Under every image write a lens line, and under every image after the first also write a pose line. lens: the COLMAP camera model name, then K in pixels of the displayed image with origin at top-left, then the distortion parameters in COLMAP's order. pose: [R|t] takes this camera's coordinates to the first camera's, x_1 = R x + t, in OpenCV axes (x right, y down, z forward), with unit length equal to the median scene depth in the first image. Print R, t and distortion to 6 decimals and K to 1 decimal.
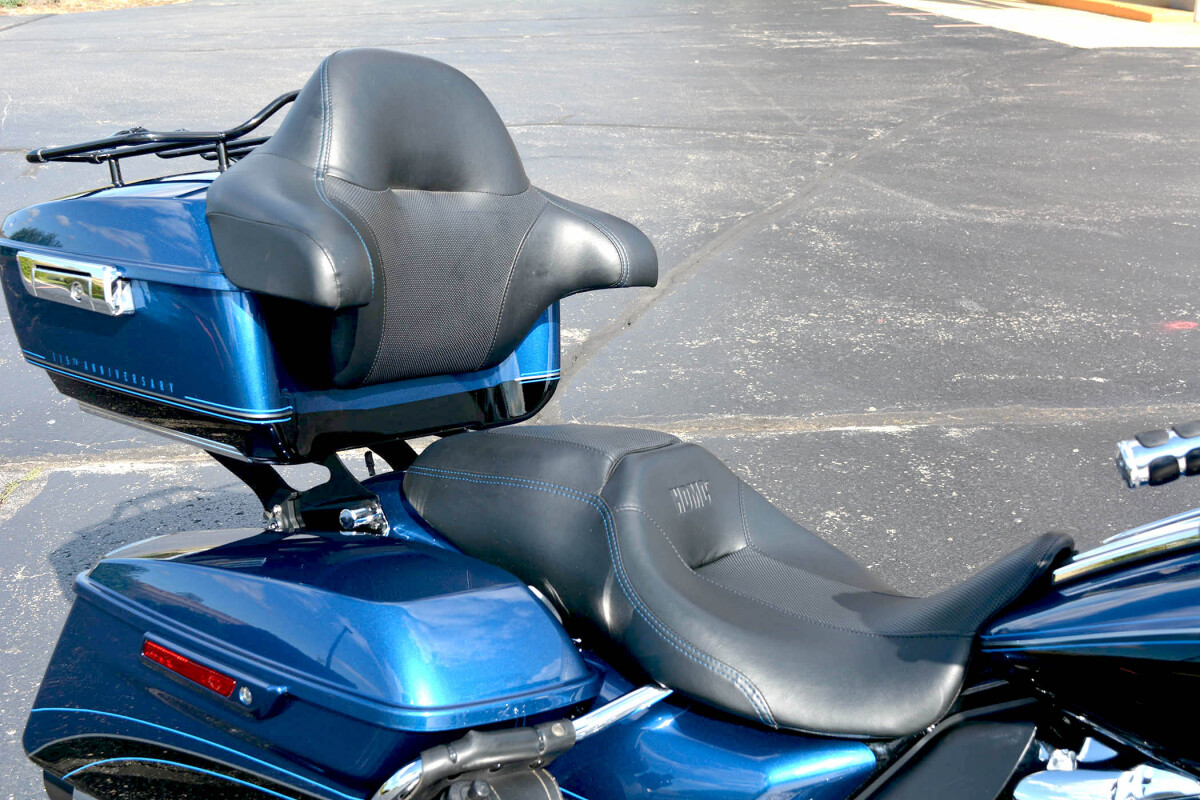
lens RADIAL K [[1325.4, 0, 600.0], [0, 1325.4, 400.0], [0, 0, 1]] dist [-0.078426, 0.010337]
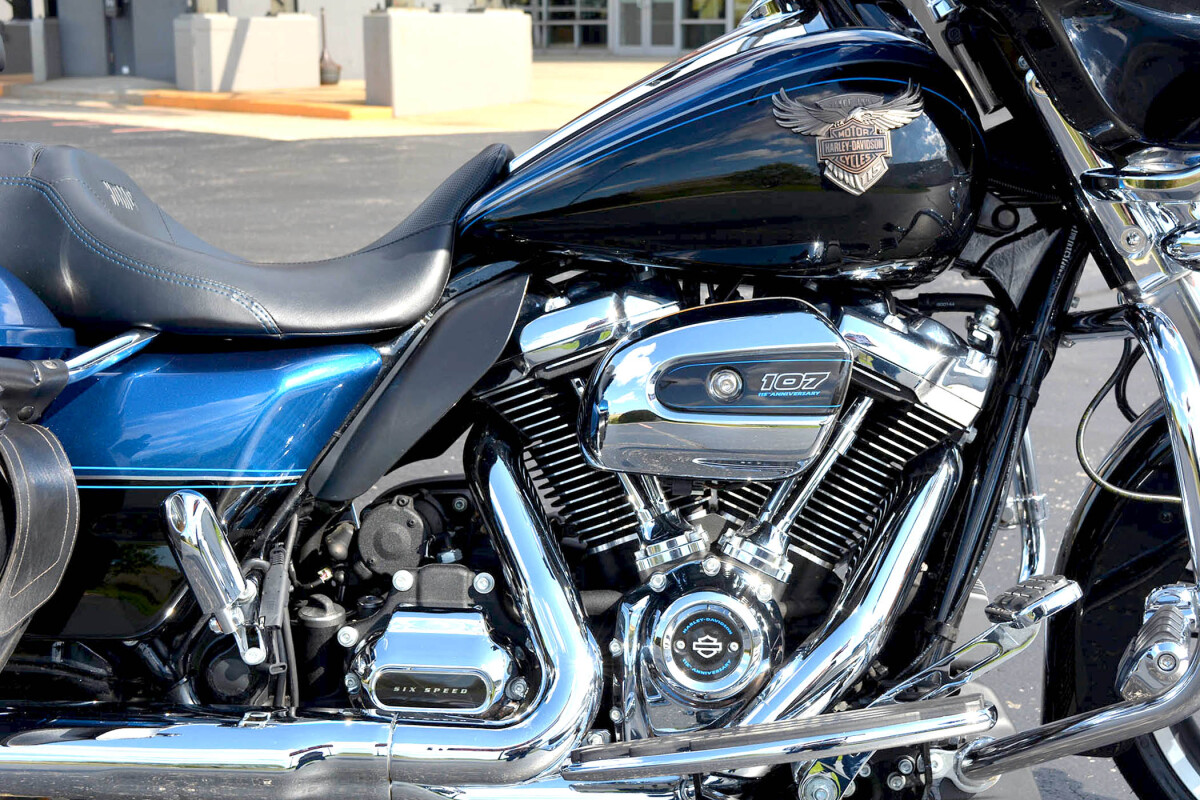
lens RADIAL K [[1562.0, 0, 600.0], [0, 1562.0, 400.0], [0, 0, 1]] dist [-0.064099, 0.021569]
pose [[0.853912, -0.105991, 0.509510, -0.214847], [0.164612, 0.983783, -0.071229, 0.348097], [-0.493698, 0.144695, 0.857511, -0.084210]]
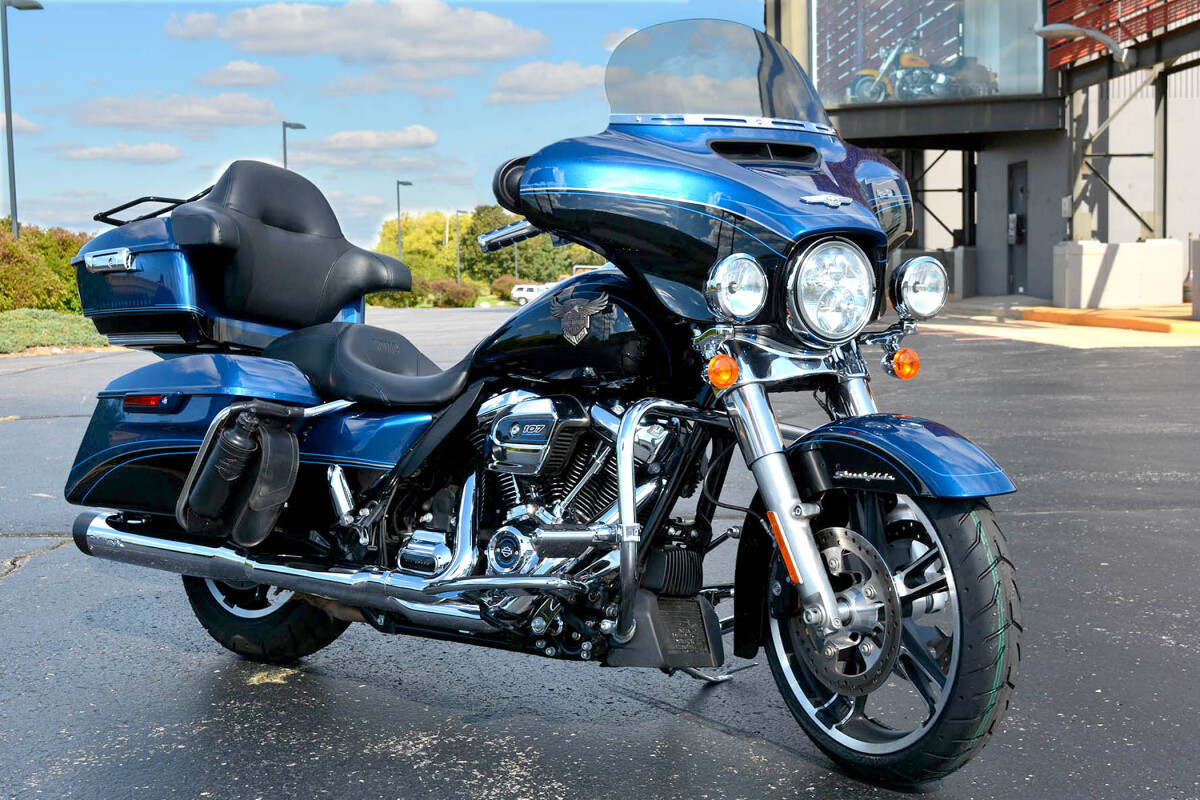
lens RADIAL K [[1383.3, 0, 600.4], [0, 1383.3, 379.7], [0, 0, 1]] dist [-0.138578, -0.002228]
pose [[0.999180, -0.011272, -0.038887, 0.483201], [0.000710, 0.965193, -0.261536, 0.684290], [0.040481, 0.261294, 0.964410, -1.051133]]
